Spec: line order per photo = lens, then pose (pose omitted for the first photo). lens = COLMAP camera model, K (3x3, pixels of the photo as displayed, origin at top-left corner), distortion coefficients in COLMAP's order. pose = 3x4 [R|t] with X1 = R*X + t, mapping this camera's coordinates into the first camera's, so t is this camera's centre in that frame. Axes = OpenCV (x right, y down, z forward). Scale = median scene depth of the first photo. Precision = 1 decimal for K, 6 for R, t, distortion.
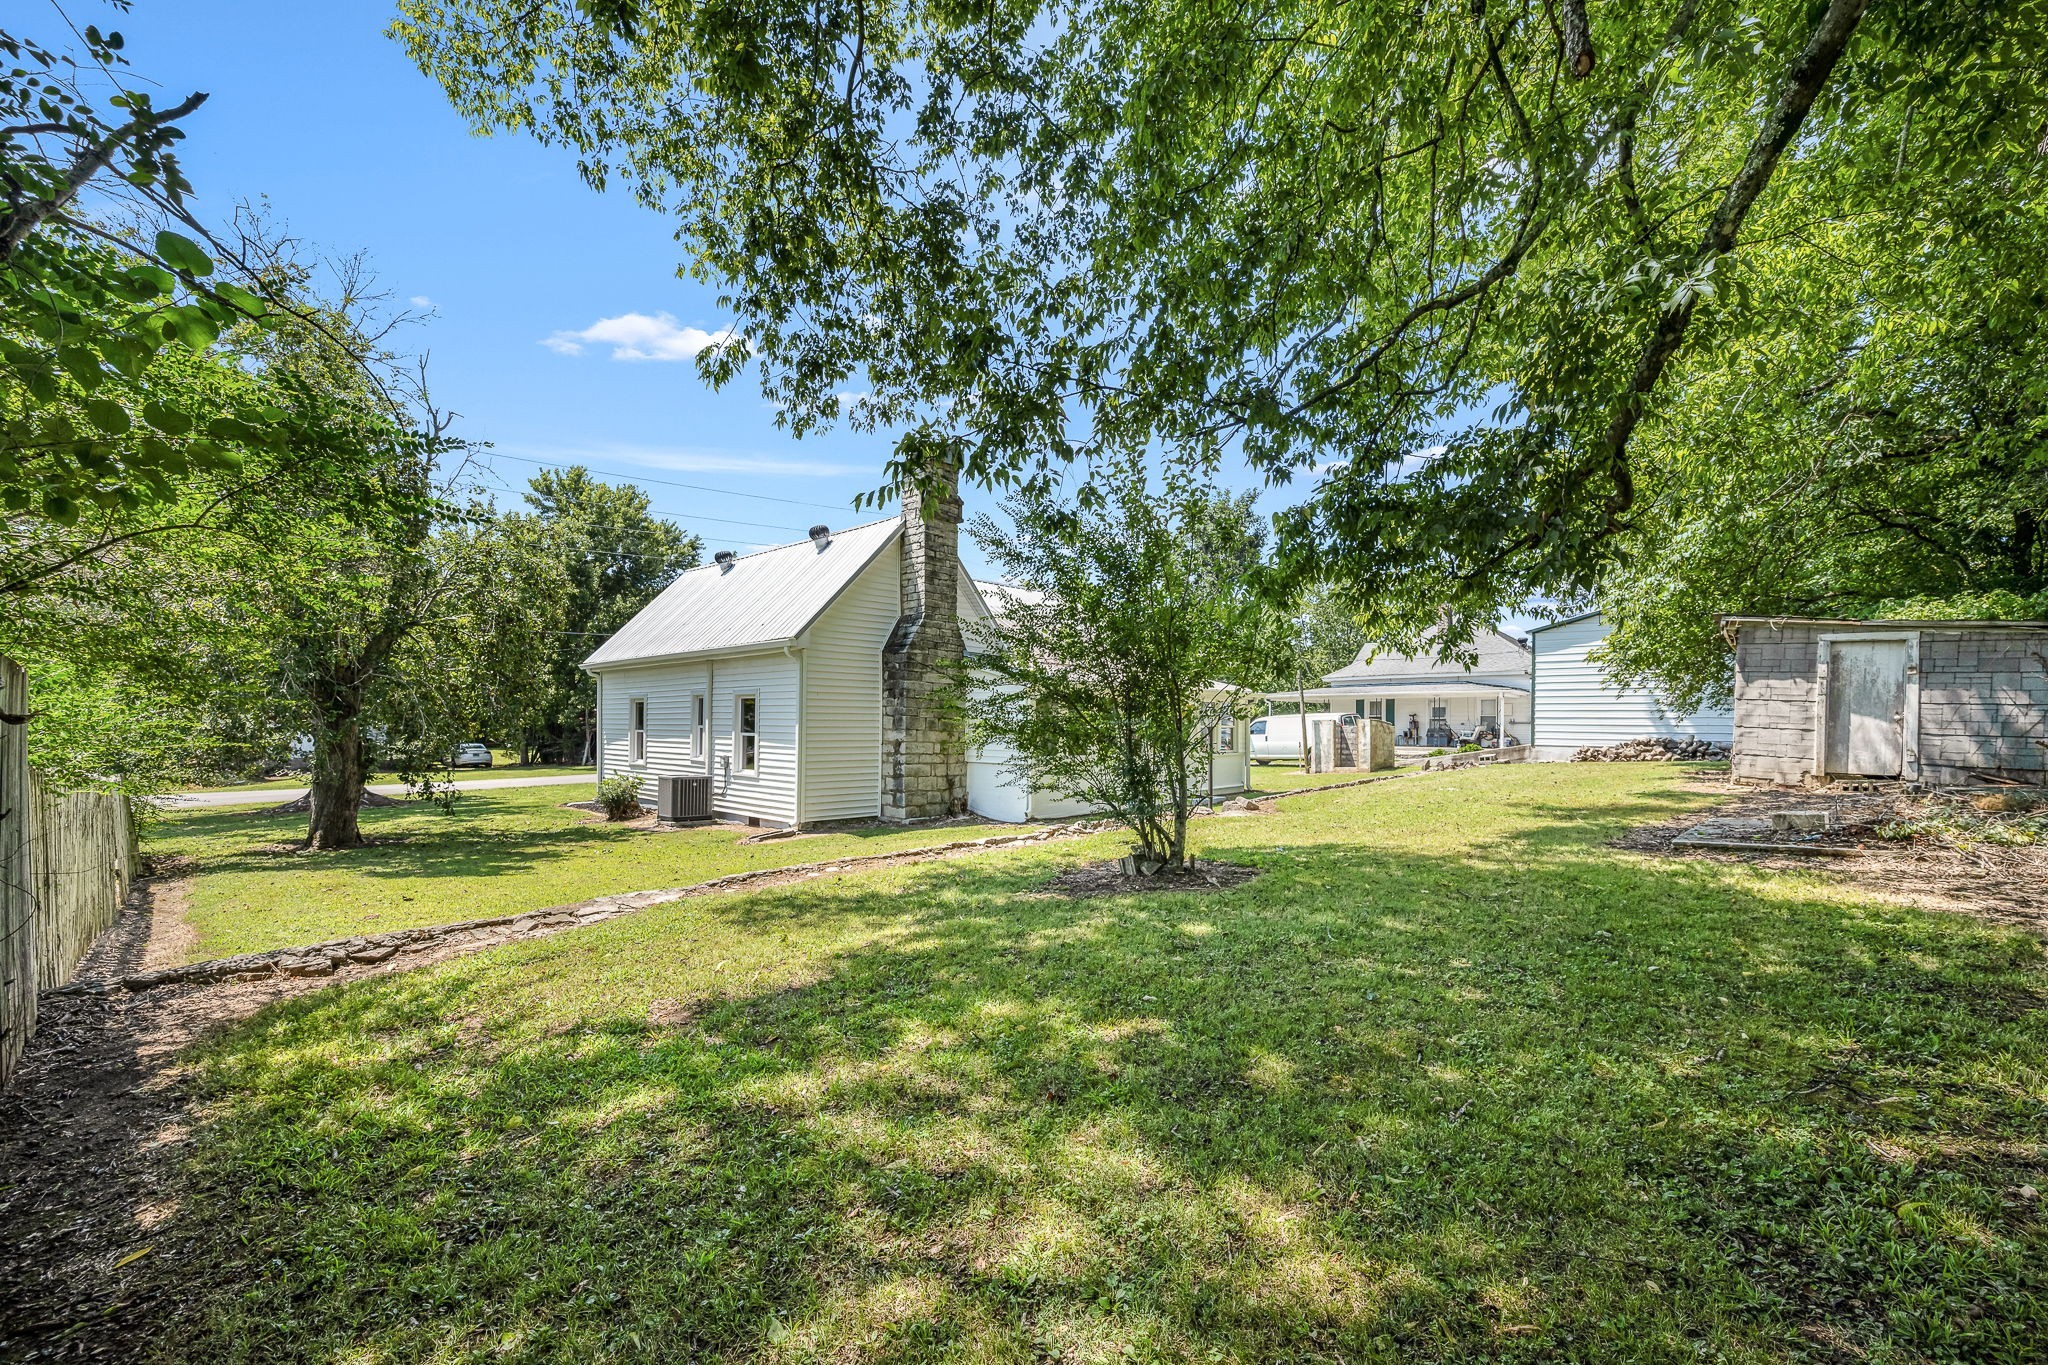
lens RADIAL K [[777.3, 0, 1023.2], [0, 777.3, 712.7], [0, 0, 1]] dist [0.007068, -0.000042]
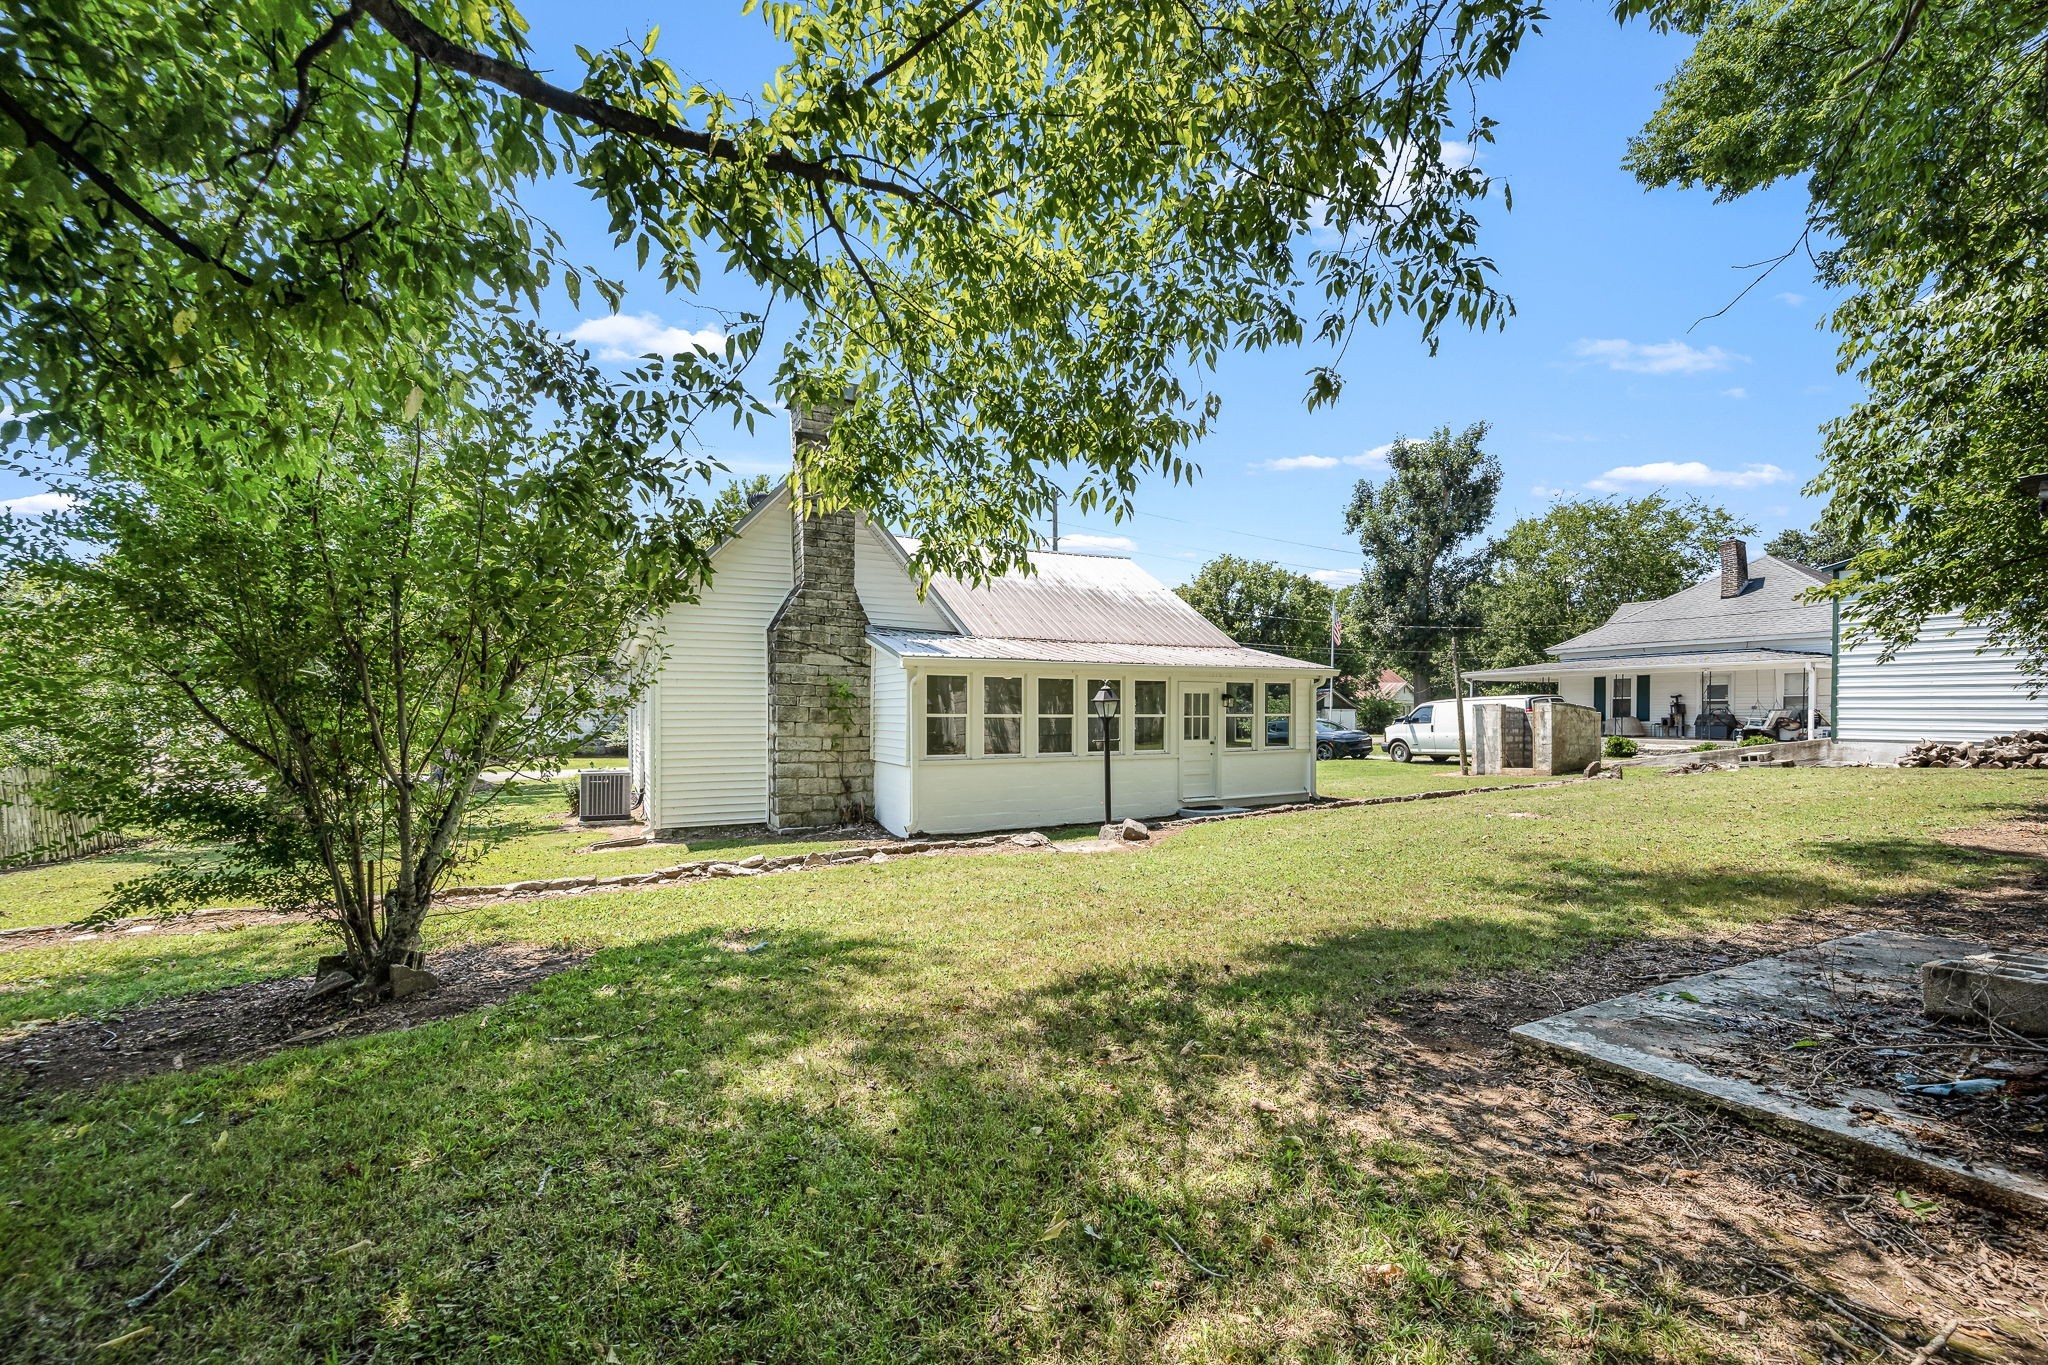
lens RADIAL K [[777.3, 0, 1023.2], [0, 777.3, 712.7], [0, 0, 1]] dist [0.007068, -0.000042]
pose [[0.953203, -0.006418, -0.302264, 0.194106], [0.011232, 0.999836, 0.014190, 0.001617], [0.302123, -0.016921, 0.953119, 0.153335]]
